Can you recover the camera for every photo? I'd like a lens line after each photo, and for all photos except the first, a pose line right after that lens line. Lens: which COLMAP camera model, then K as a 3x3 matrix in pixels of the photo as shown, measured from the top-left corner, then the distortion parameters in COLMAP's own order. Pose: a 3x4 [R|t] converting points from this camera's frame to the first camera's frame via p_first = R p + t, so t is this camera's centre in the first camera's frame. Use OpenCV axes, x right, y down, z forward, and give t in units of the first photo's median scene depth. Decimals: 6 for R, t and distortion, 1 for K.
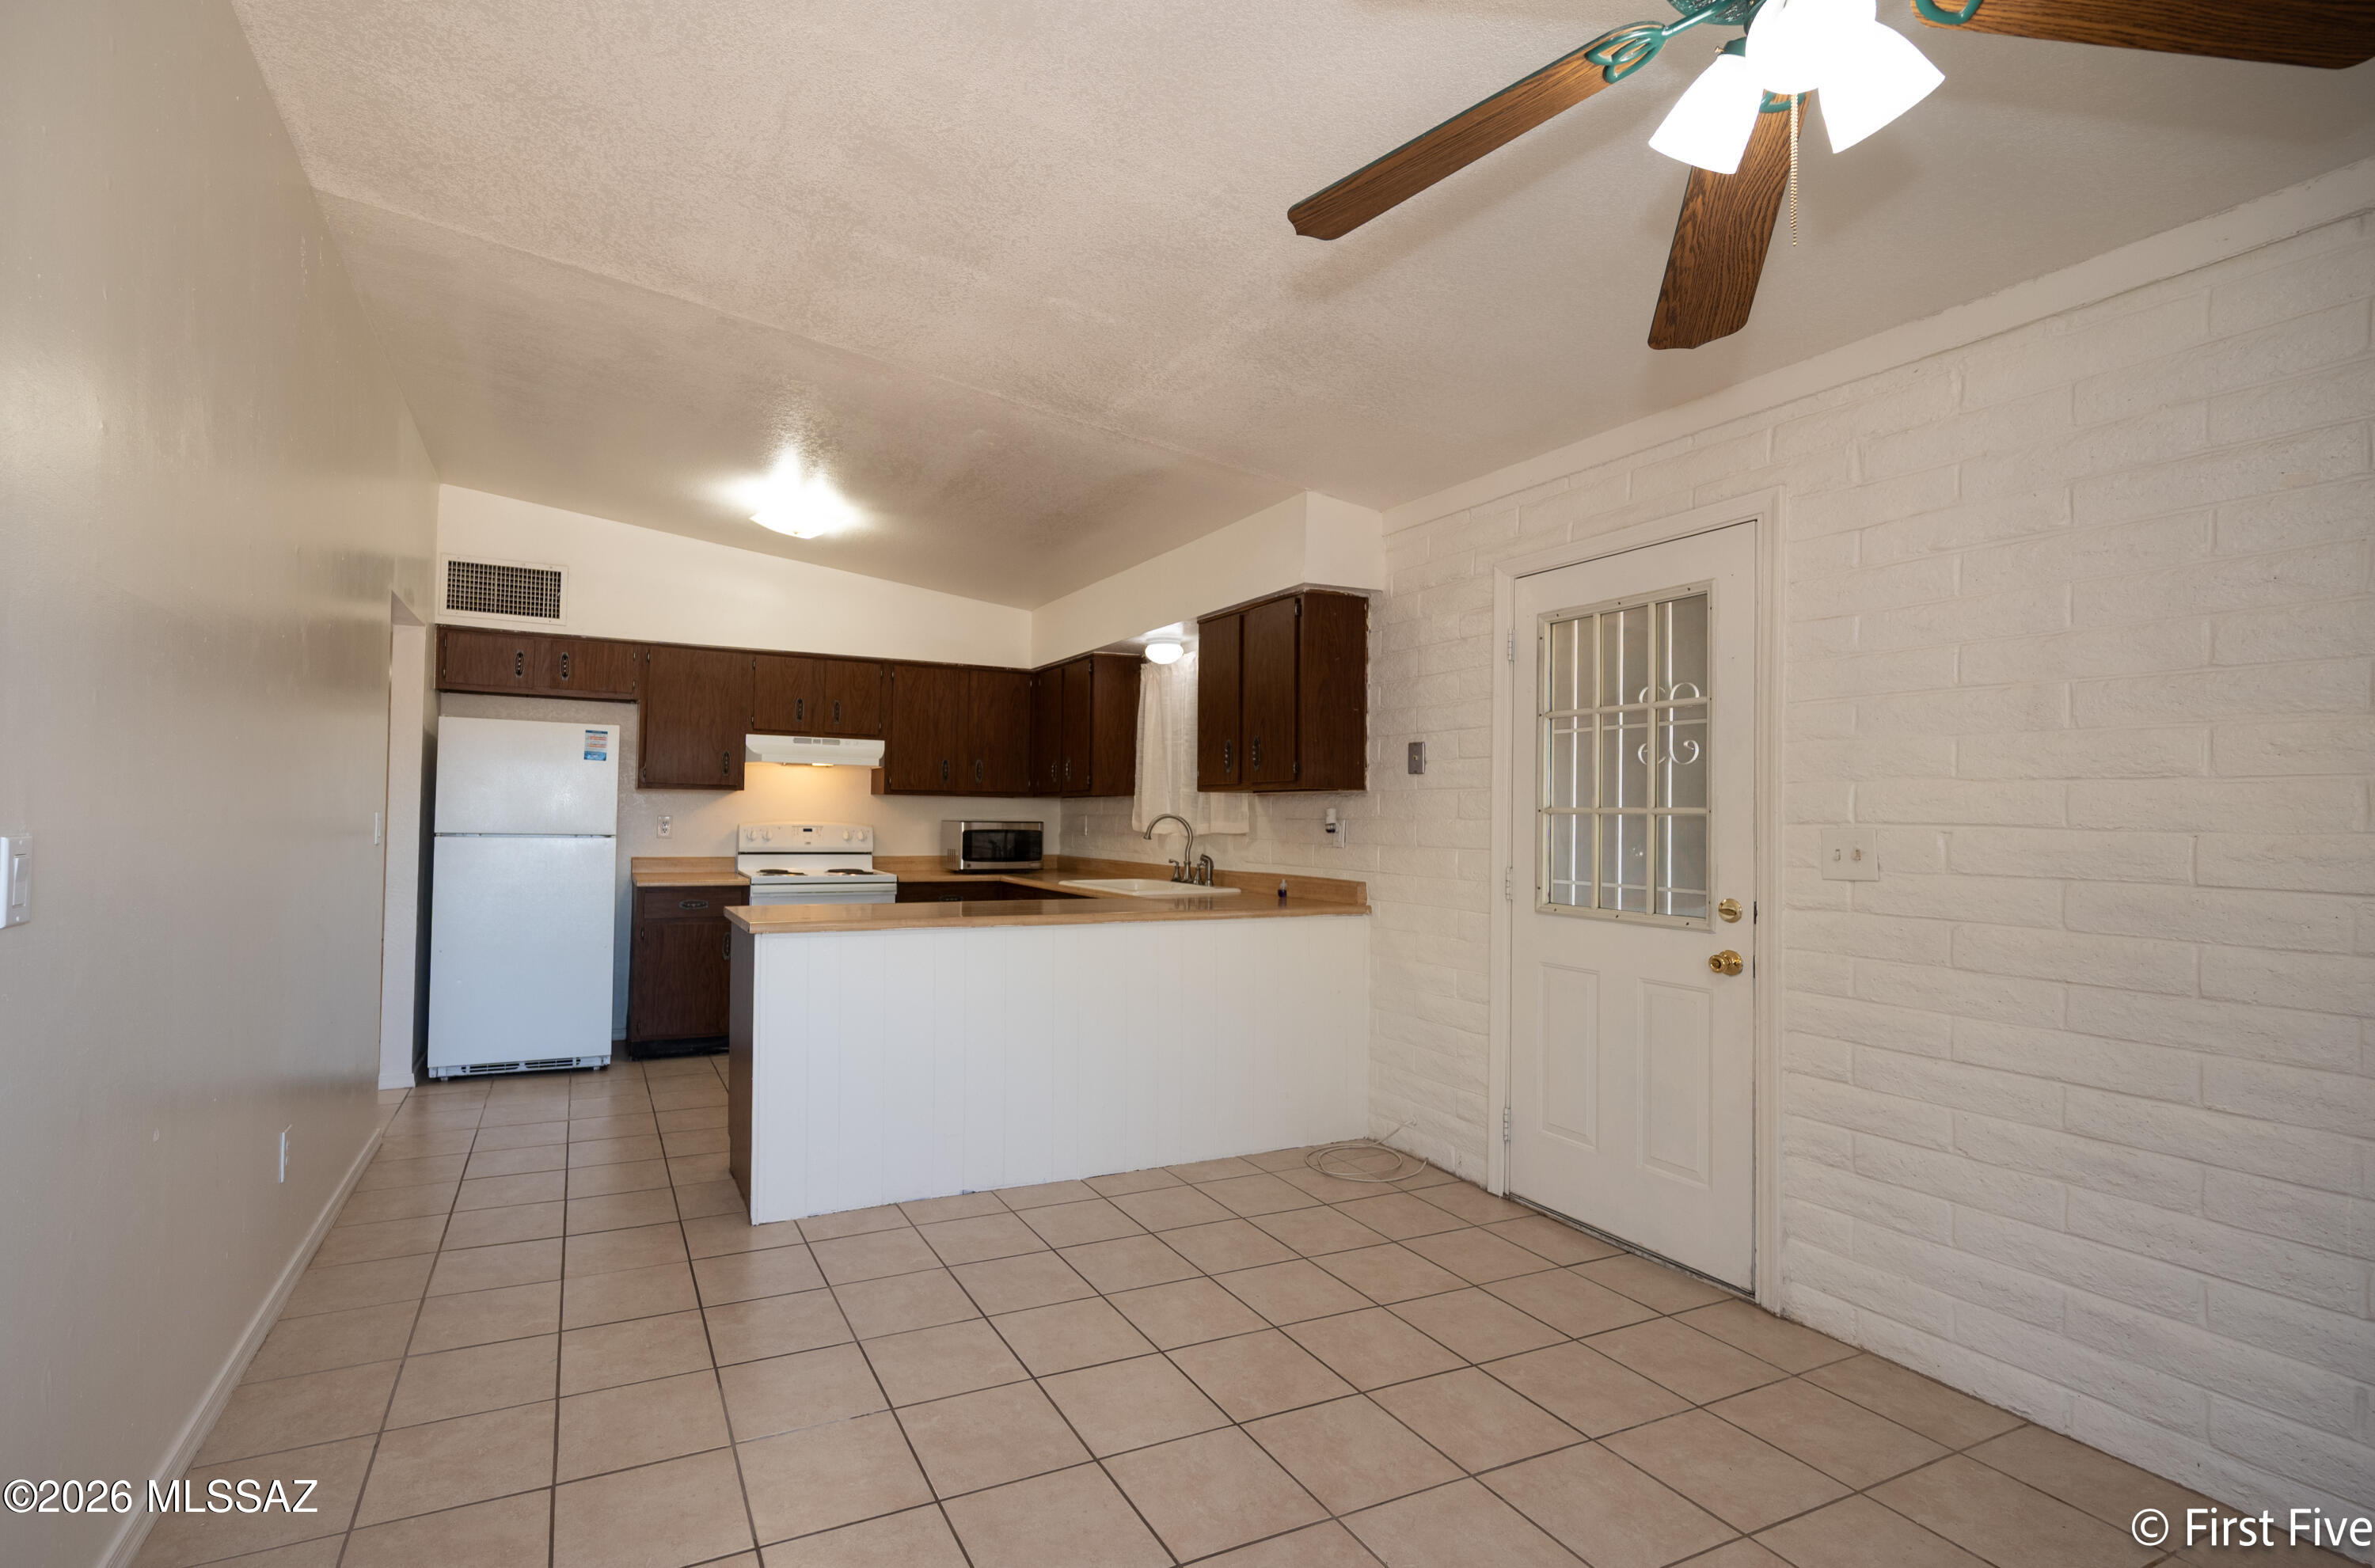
lens RADIAL K [[1084.9, 0, 1080.9], [0, 1084.9, 799.6], [0, 0, 1]] dist [0.000069, -0.000218]
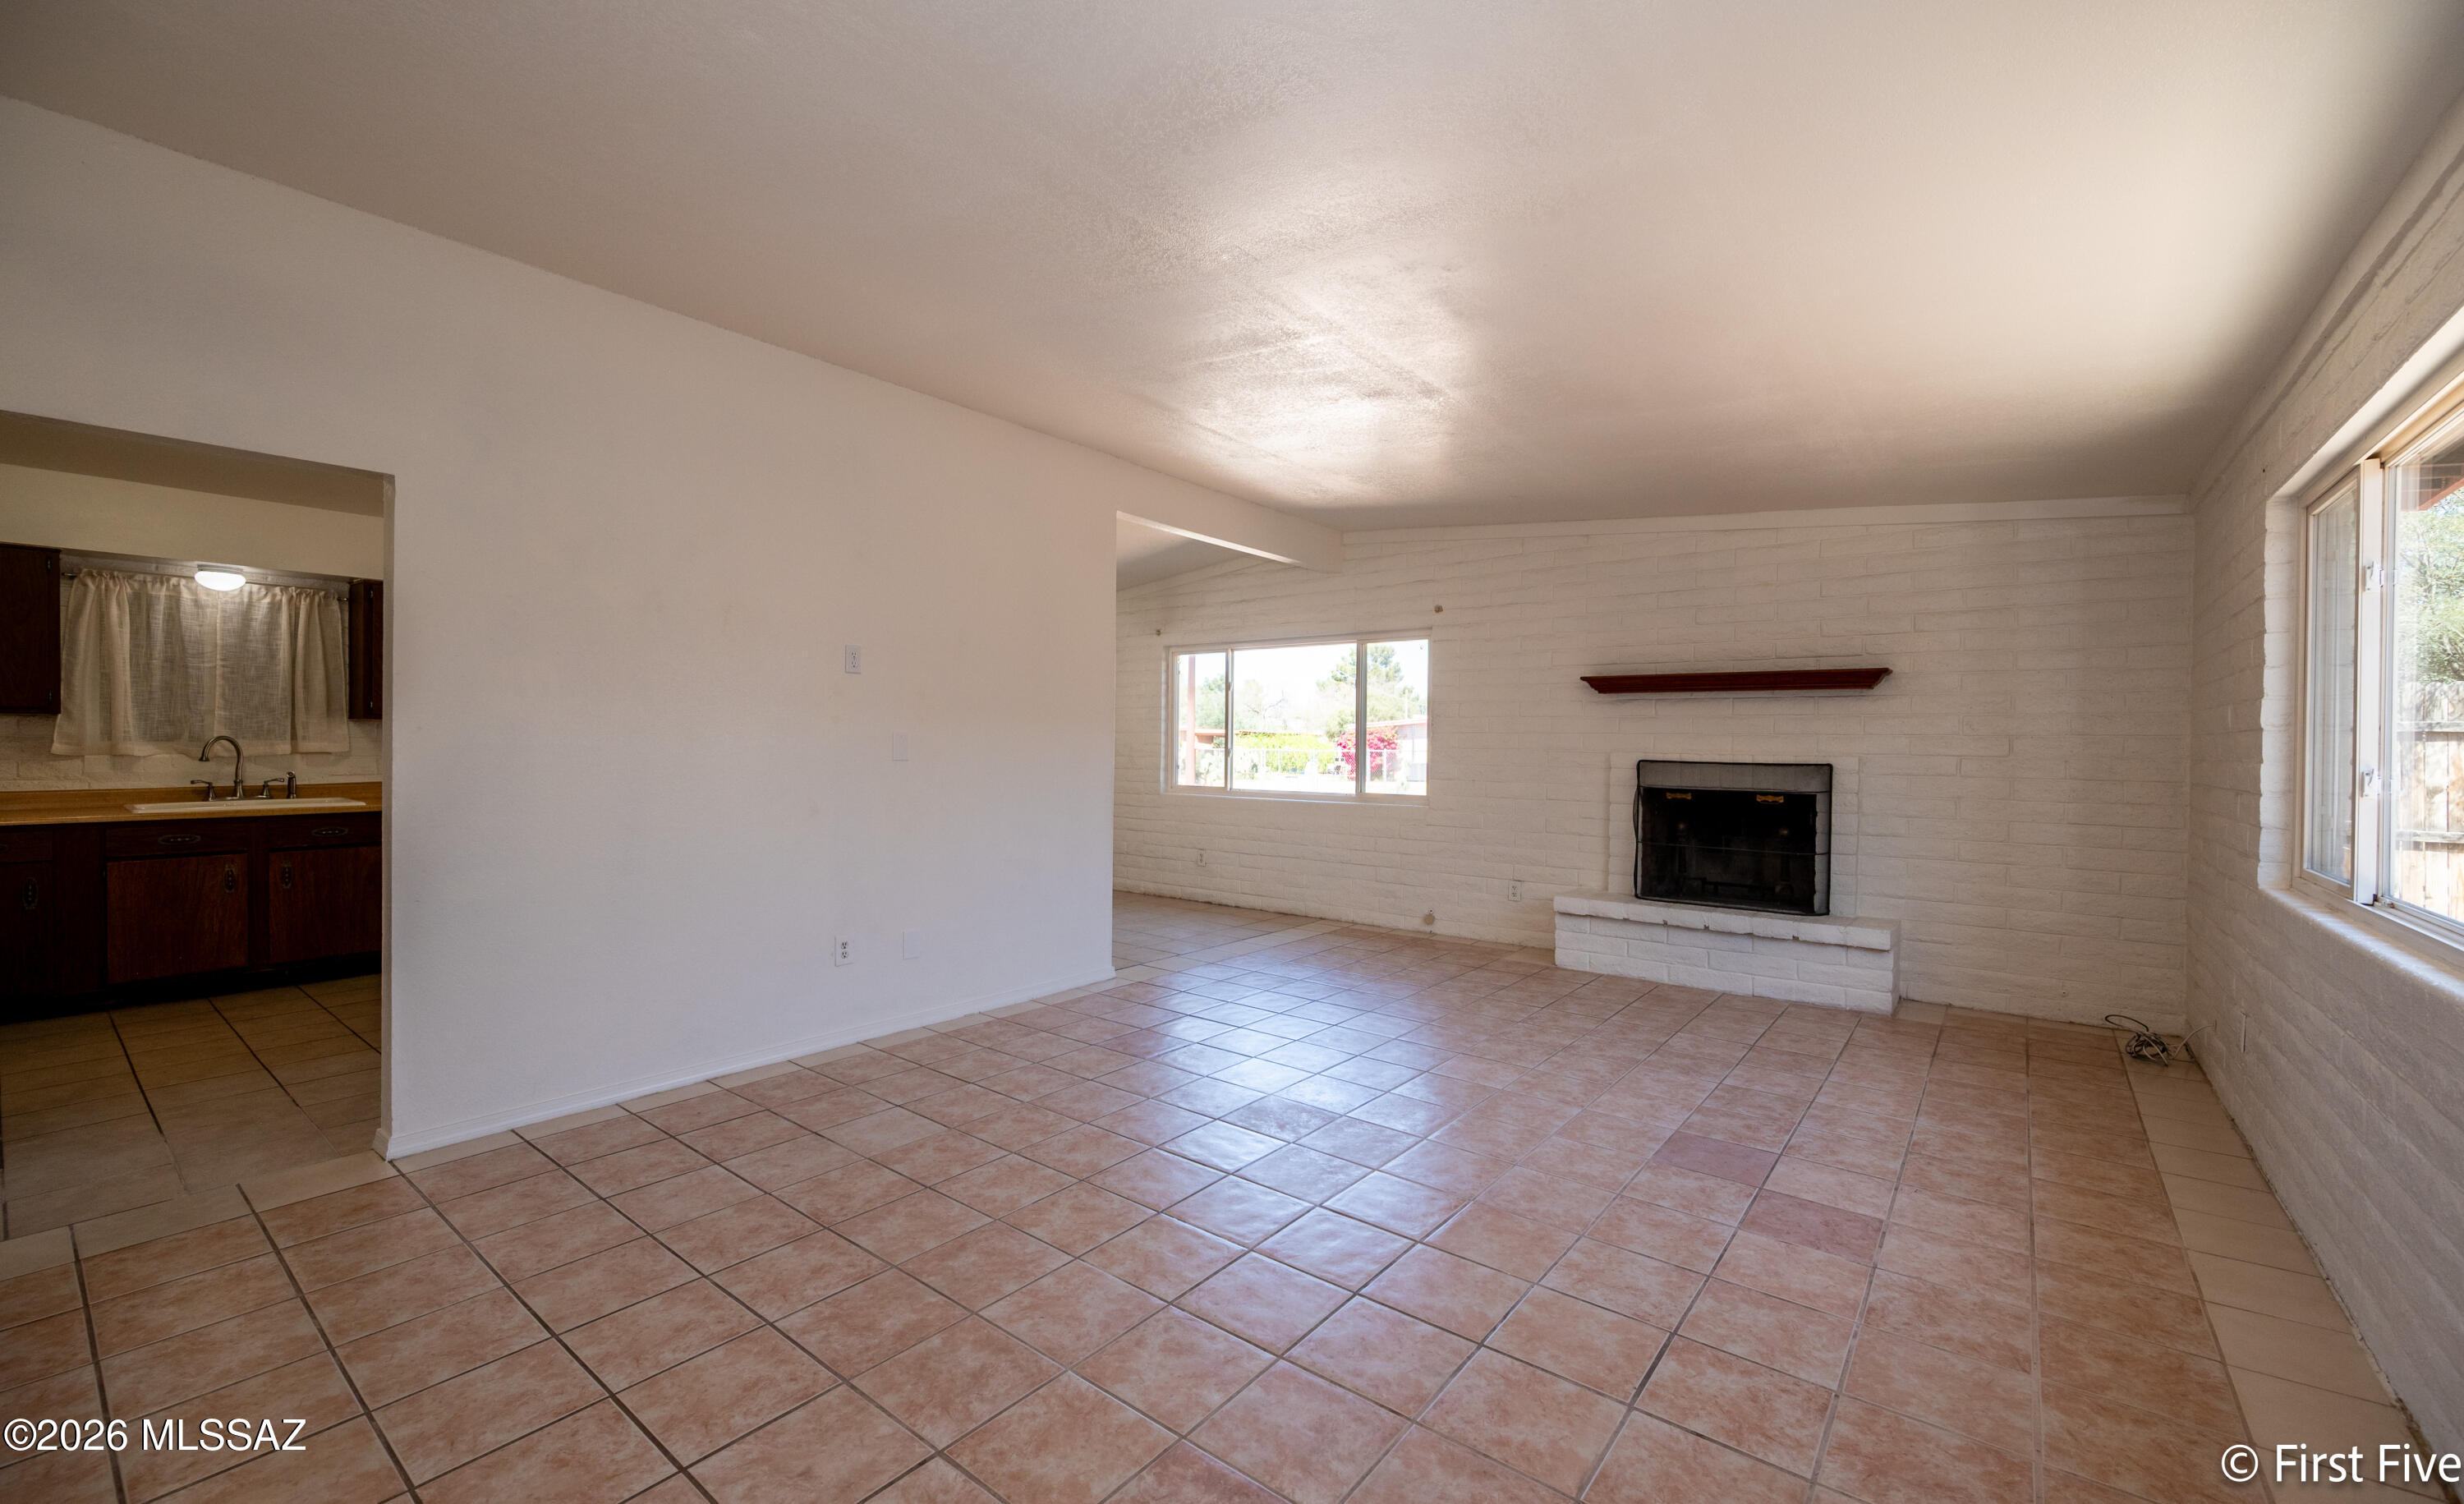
lens RADIAL K [[989.6, 0, 1223.7], [0, 989.6, 746.3], [0, 0, 1]] dist [0.000530, 0.000042]
pose [[-0.452421, -0.020231, 0.891575, -1.401866], [-0.025213, 0.999633, 0.009889, -0.012555], [-0.891448, -0.018005, -0.452765, 0.670770]]
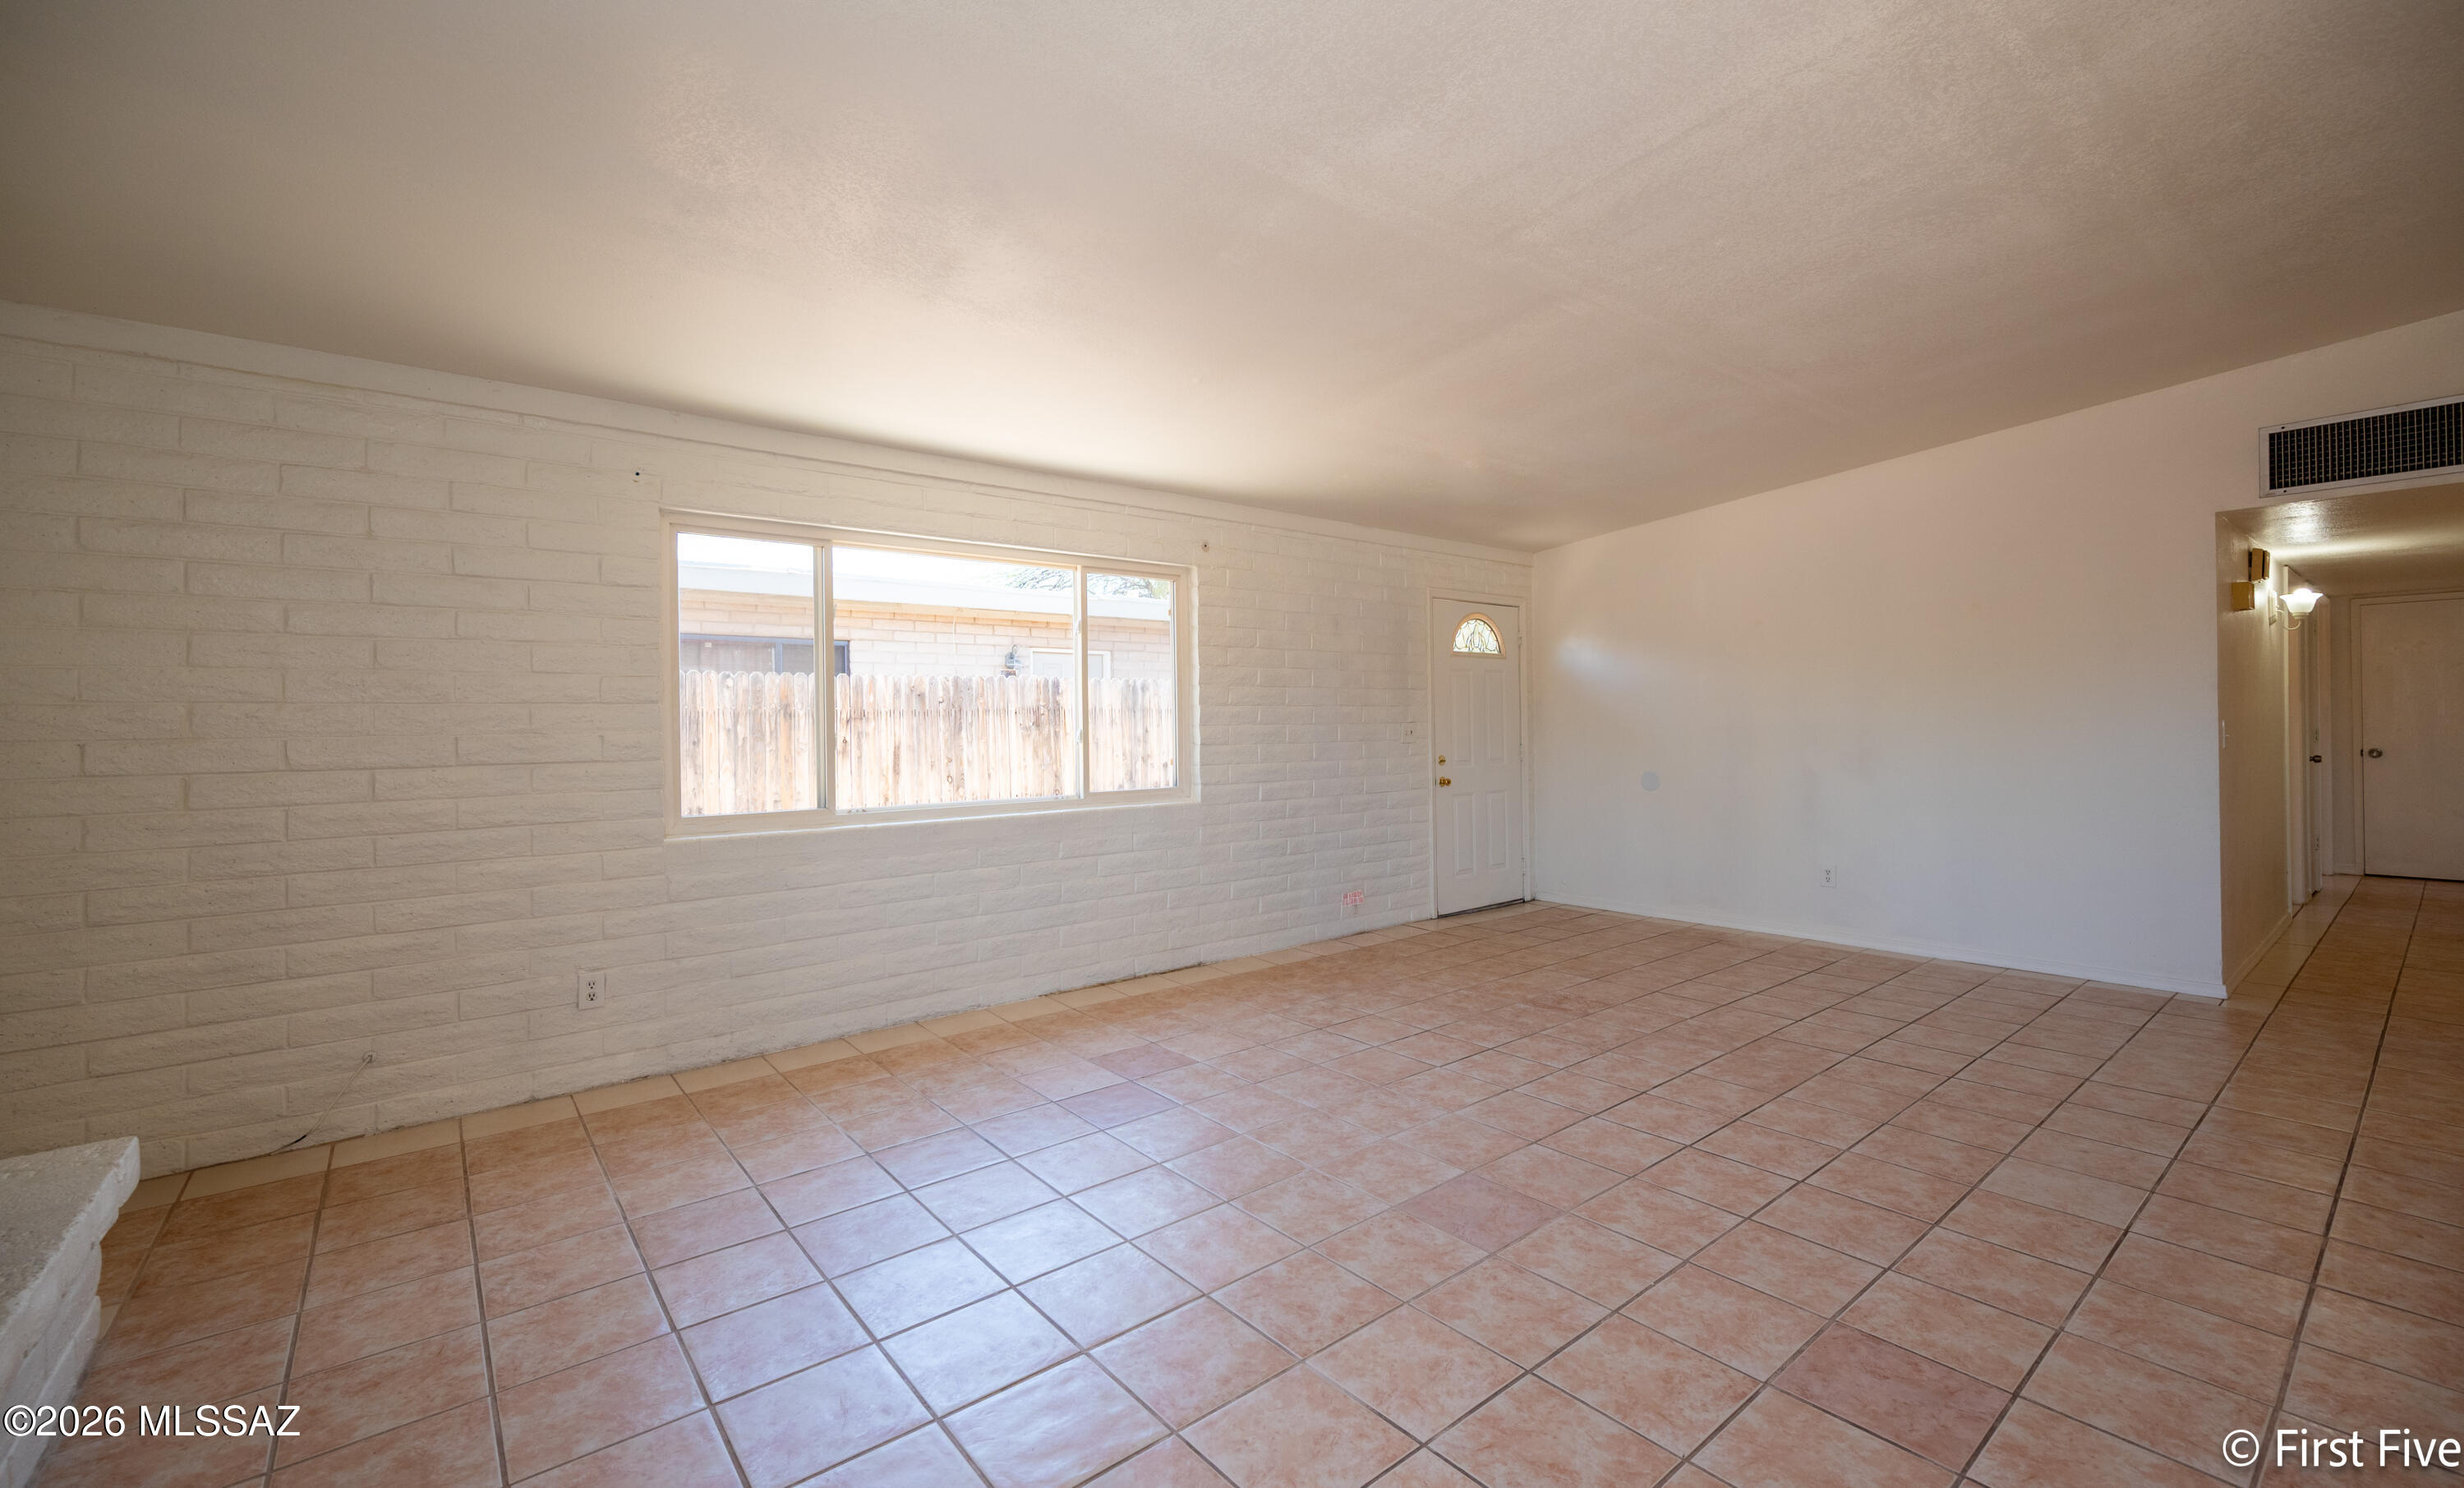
lens RADIAL K [[1017.2, 0, 1226.2], [0, 1017.2, 721.6], [0, 0, 1]] dist [0.000545, -0.000082]
pose [[0.252648, -0.018951, -0.967373, -0.227395], [0.025863, 0.999583, -0.012827, 0.000542], [0.967213, -0.021778, 0.253032, -0.039218]]
